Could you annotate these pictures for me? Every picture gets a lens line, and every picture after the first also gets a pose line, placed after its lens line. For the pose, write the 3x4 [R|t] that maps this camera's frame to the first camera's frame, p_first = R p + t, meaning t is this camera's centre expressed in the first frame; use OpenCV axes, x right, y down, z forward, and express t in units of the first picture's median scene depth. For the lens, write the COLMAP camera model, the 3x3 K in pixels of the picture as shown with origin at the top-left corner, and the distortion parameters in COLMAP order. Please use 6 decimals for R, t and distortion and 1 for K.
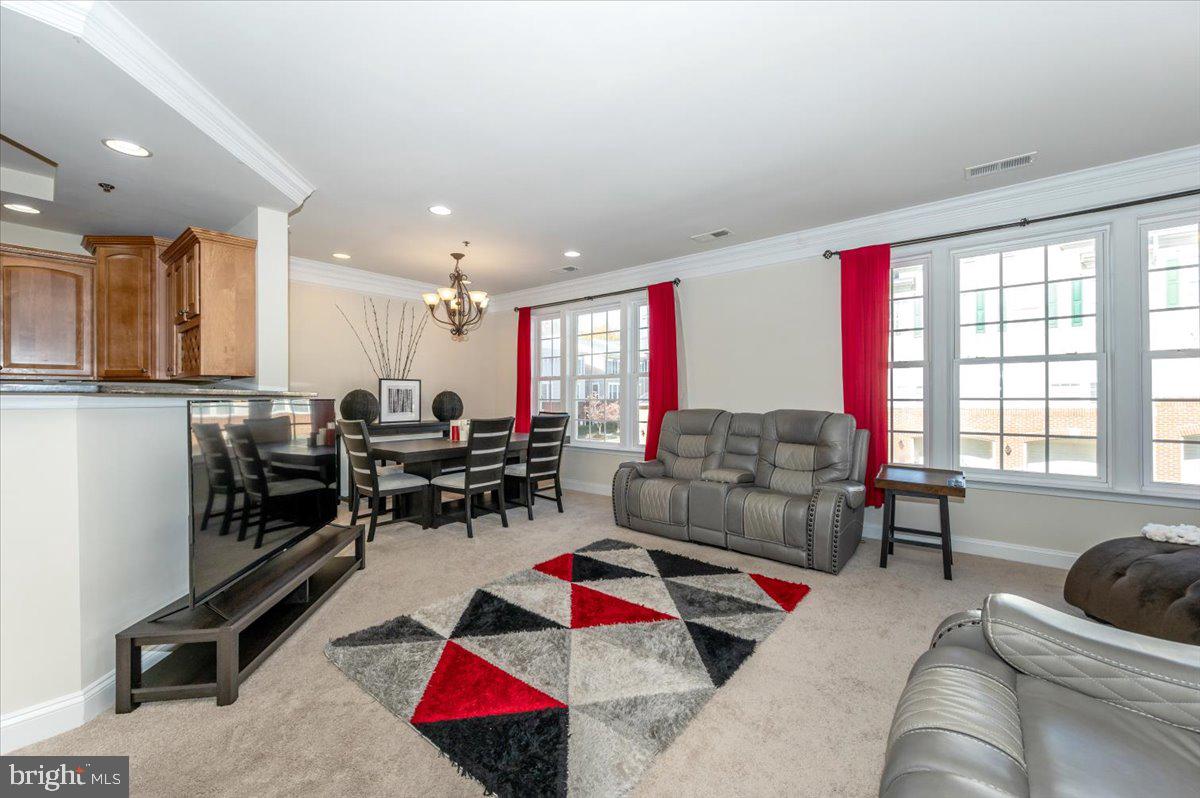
lens RADIAL K [[476.7, 0, 600.1], [0, 476.7, 401.7], [0, 0, 1]] dist [-0.000108, -0.000021]
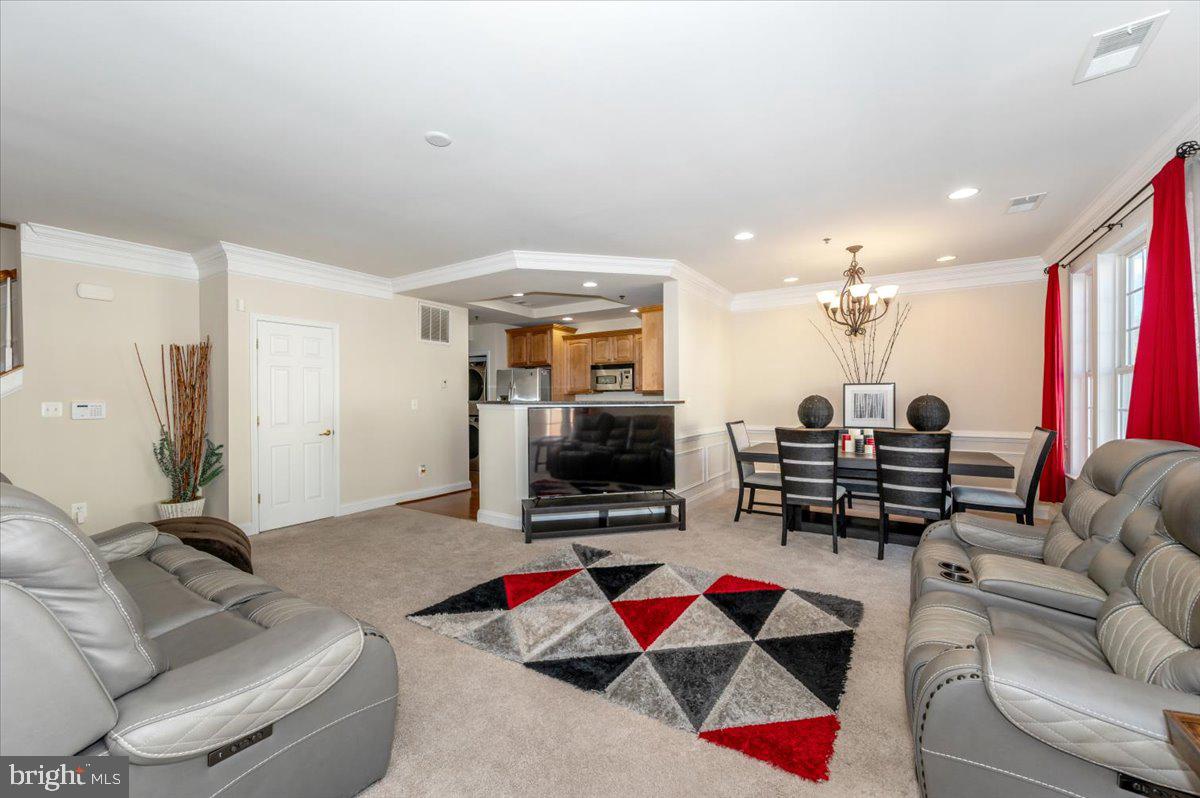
lens RADIAL K [[476.7, 0, 600.1], [0, 476.7, 401.7], [0, 0, 1]] dist [-0.000108, -0.000021]
pose [[0.109338, 0.010983, -0.993944, 0.786724], [-0.006425, 0.999926, 0.010342, -0.027789], [0.993984, 0.005256, 0.109401, 0.592710]]
